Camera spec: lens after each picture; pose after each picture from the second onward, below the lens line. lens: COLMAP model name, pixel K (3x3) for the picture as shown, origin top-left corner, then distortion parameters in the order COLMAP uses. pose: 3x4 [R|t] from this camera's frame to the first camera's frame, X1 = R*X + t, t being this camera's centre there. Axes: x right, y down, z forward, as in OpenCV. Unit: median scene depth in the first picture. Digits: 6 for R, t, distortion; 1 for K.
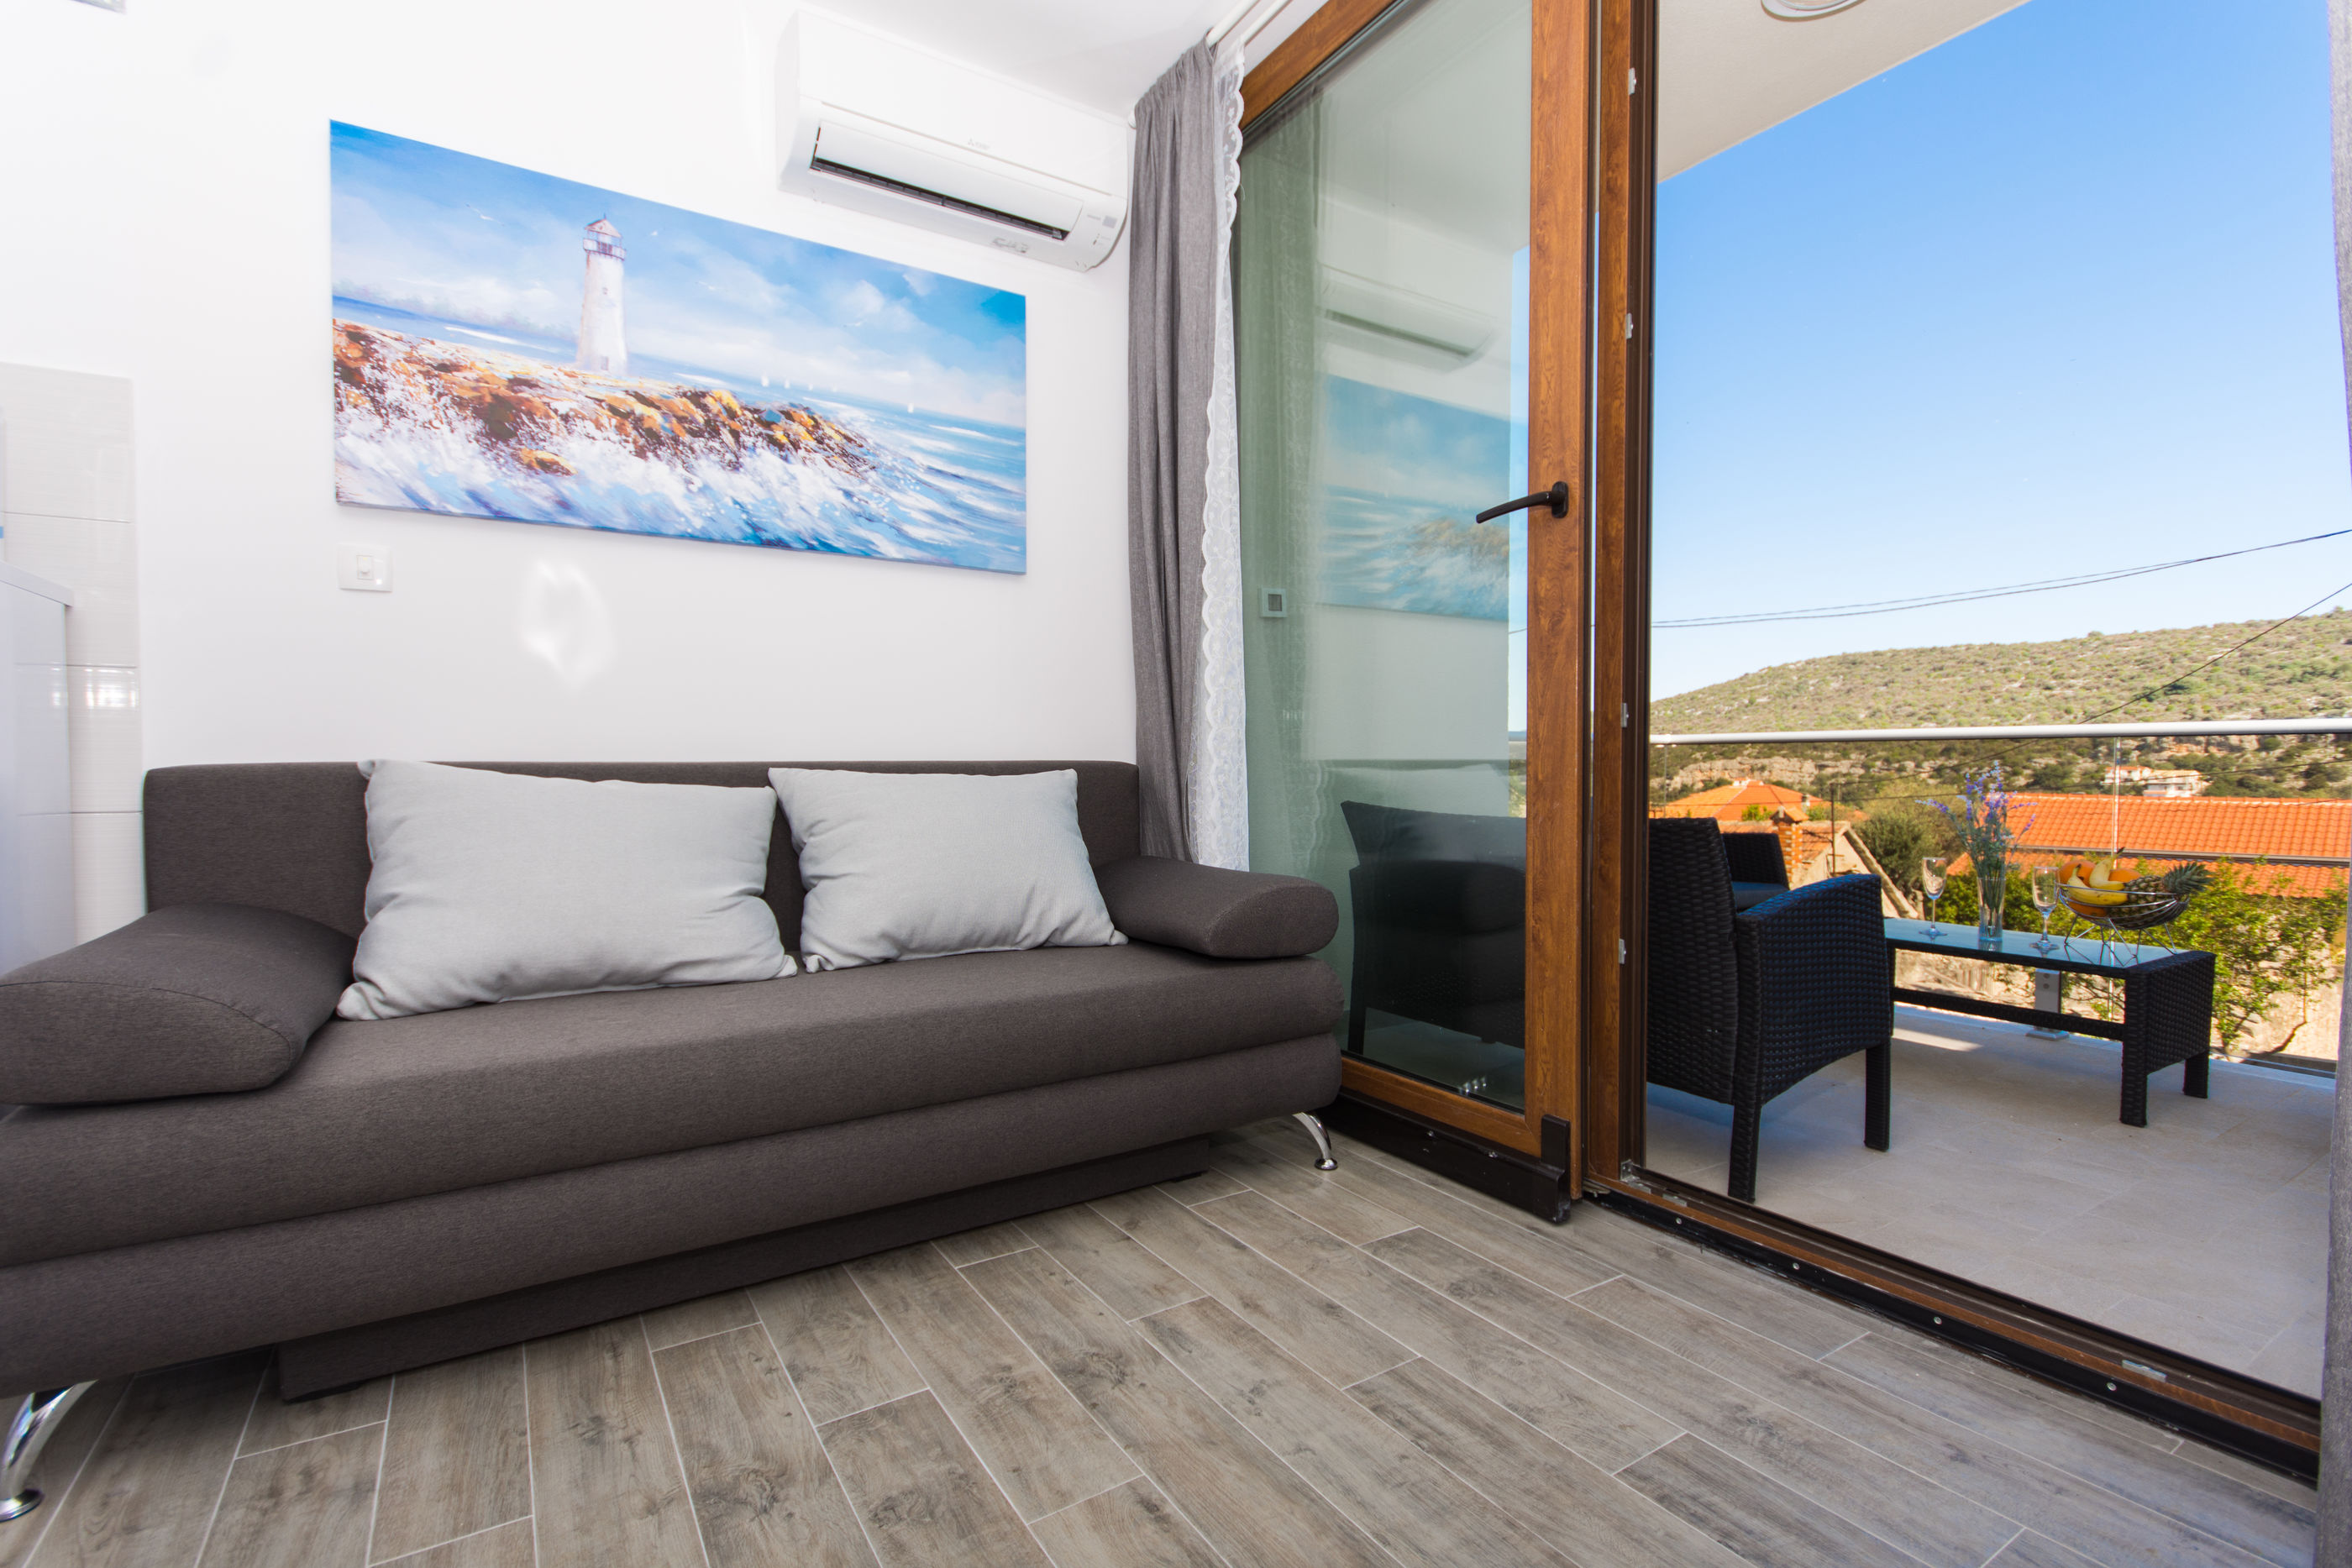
lens RADIAL K [[1074.2, 0, 1180.4], [0, 1074.2, 796.9], [0, 0, 1]] dist [0.006408, -0.006167]
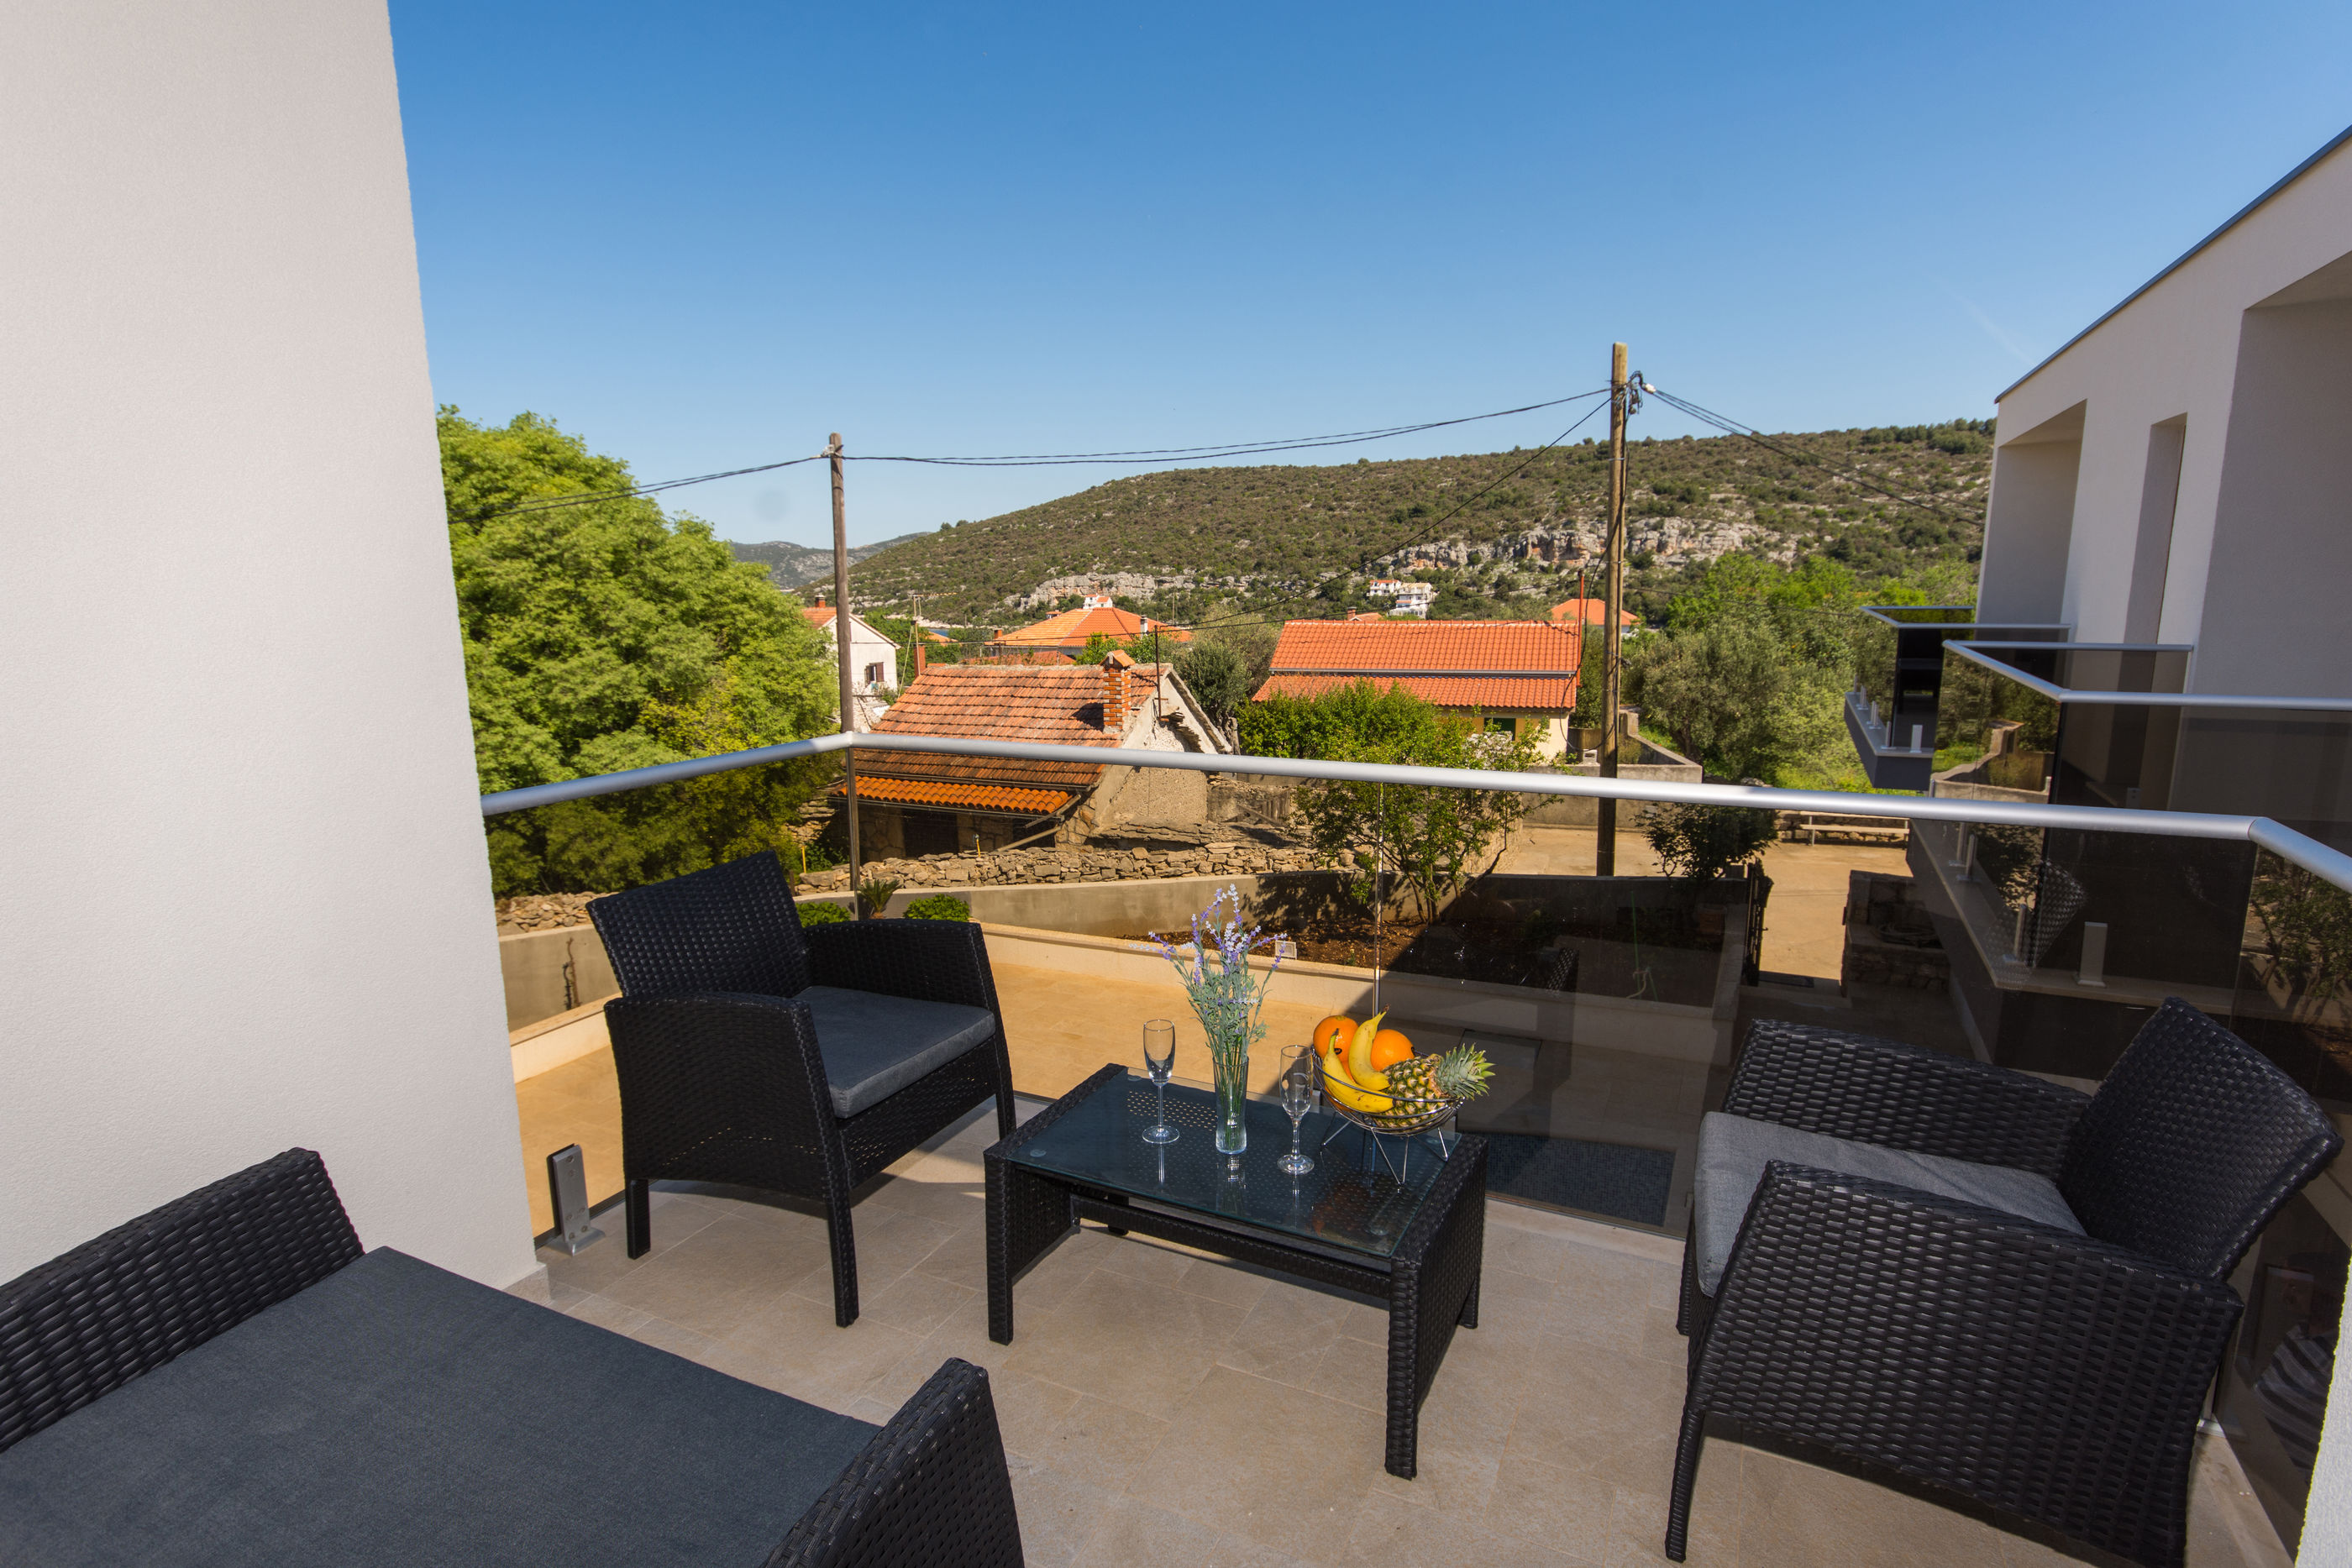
lens RADIAL K [[1185.1, 0, 1181.1], [0, 1185.1, 793.9], [0, 0, 1]] dist [0.008830, -0.001199]
pose [[0.850435, -0.101280, 0.516239, 0.505084], [0.024330, 0.987815, 0.153717, -0.242934], [-0.525518, -0.118167, 0.842537, 0.583768]]
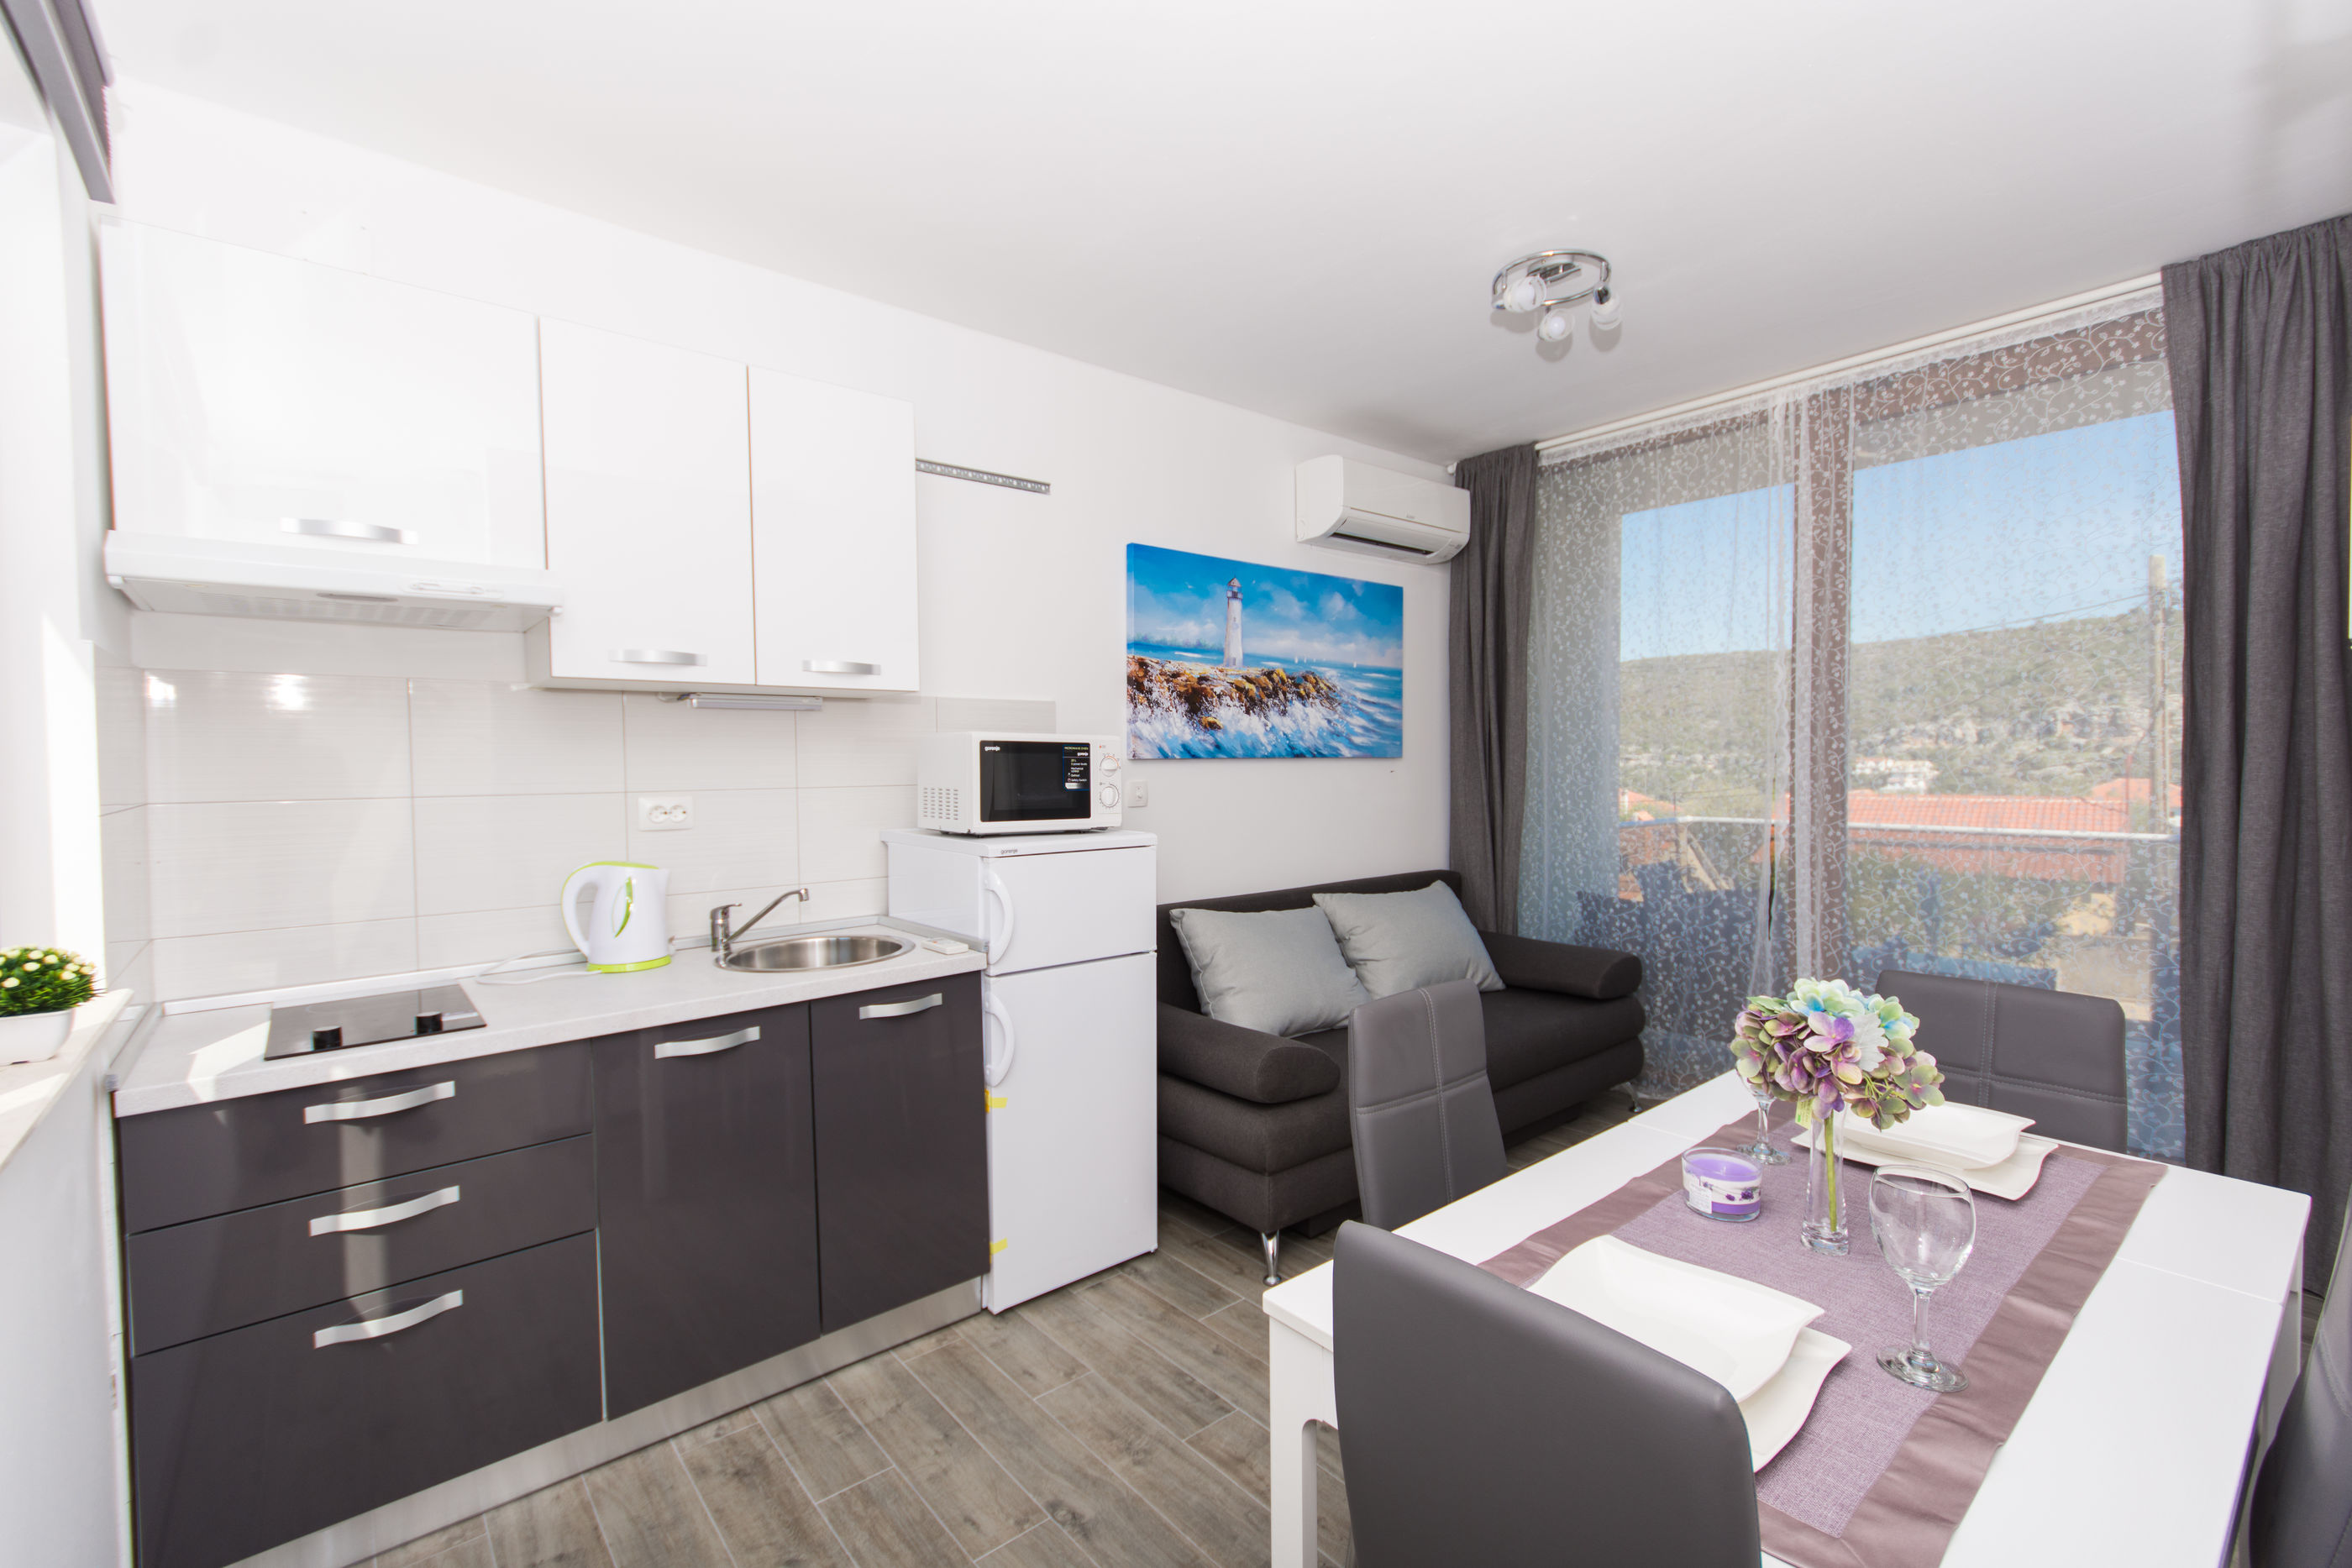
lens RADIAL K [[1024.8, 0, 1177.1], [0, 1024.8, 797.1], [0, 0, 1]] dist [0.005574, 0.001006]
pose [[0.991916, -0.011199, 0.126399, -0.805215], [0.010404, 0.999922, 0.006950, -0.194066], [-0.126467, -0.005579, 0.991955, -0.581326]]
